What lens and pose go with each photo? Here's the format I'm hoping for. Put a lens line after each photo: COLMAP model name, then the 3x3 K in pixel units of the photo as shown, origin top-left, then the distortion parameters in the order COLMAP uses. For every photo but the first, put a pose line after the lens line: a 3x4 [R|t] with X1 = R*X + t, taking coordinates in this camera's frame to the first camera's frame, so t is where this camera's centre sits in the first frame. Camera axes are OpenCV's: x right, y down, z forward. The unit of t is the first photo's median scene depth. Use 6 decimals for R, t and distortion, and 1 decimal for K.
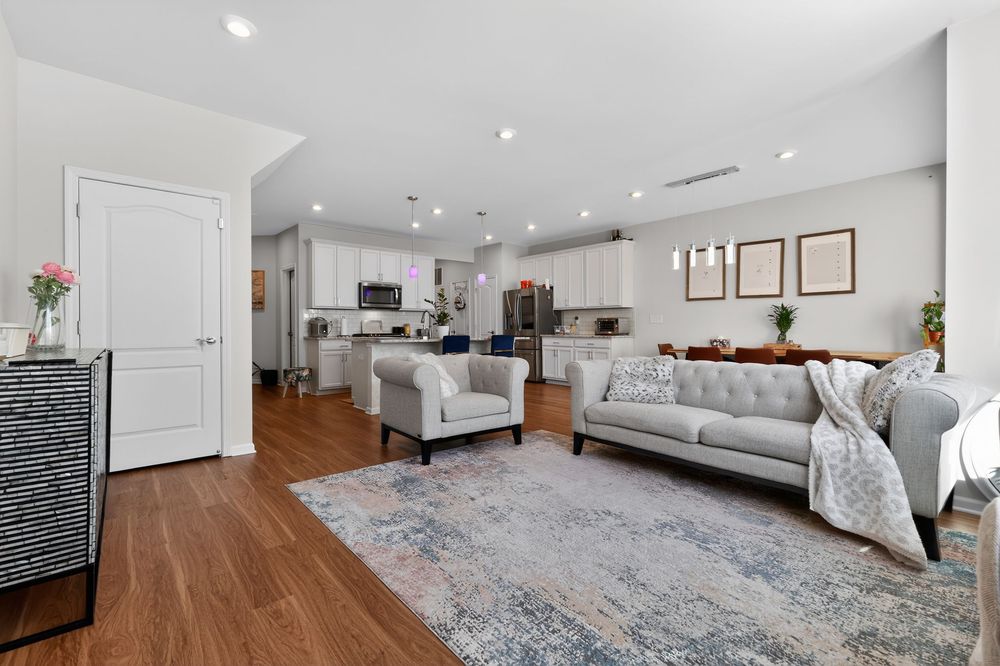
lens RADIAL K [[436.9, 0, 505.0], [0, 436.9, 329.2], [0, 0, 1]] dist [0.009474, -0.000393]
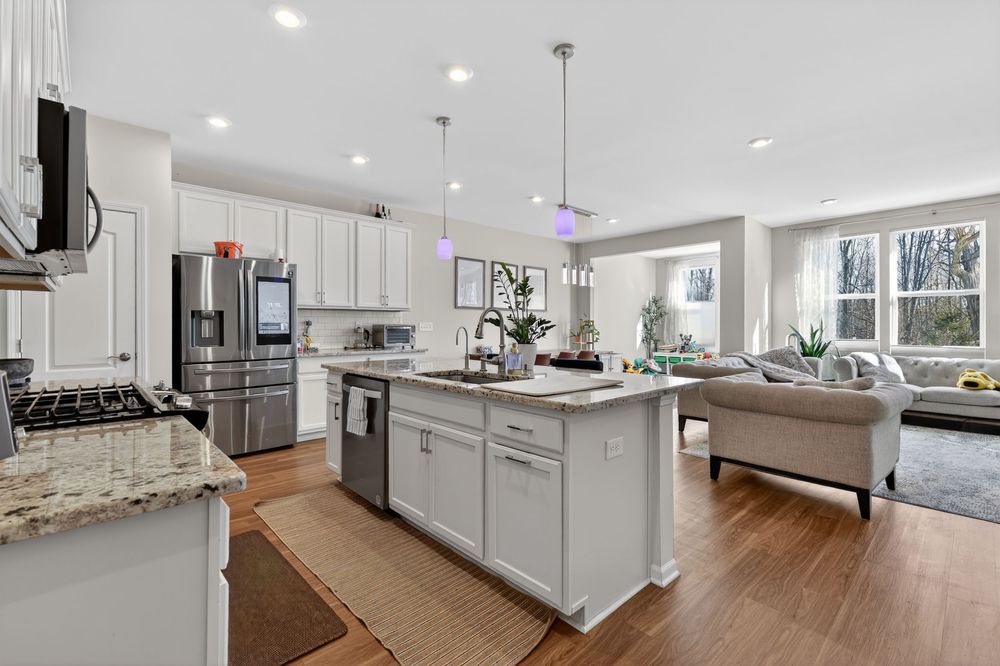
lens RADIAL K [[436.9, 0, 503.8], [0, 436.9, 323.3], [0, 0, 1]] dist [0.009474, -0.000393]
pose [[-0.023232, 0.008271, 0.999696, -0.582608], [0.004449, 0.999957, -0.008170, -0.024780], [-0.999720, 0.004257, -0.023268, 0.972007]]
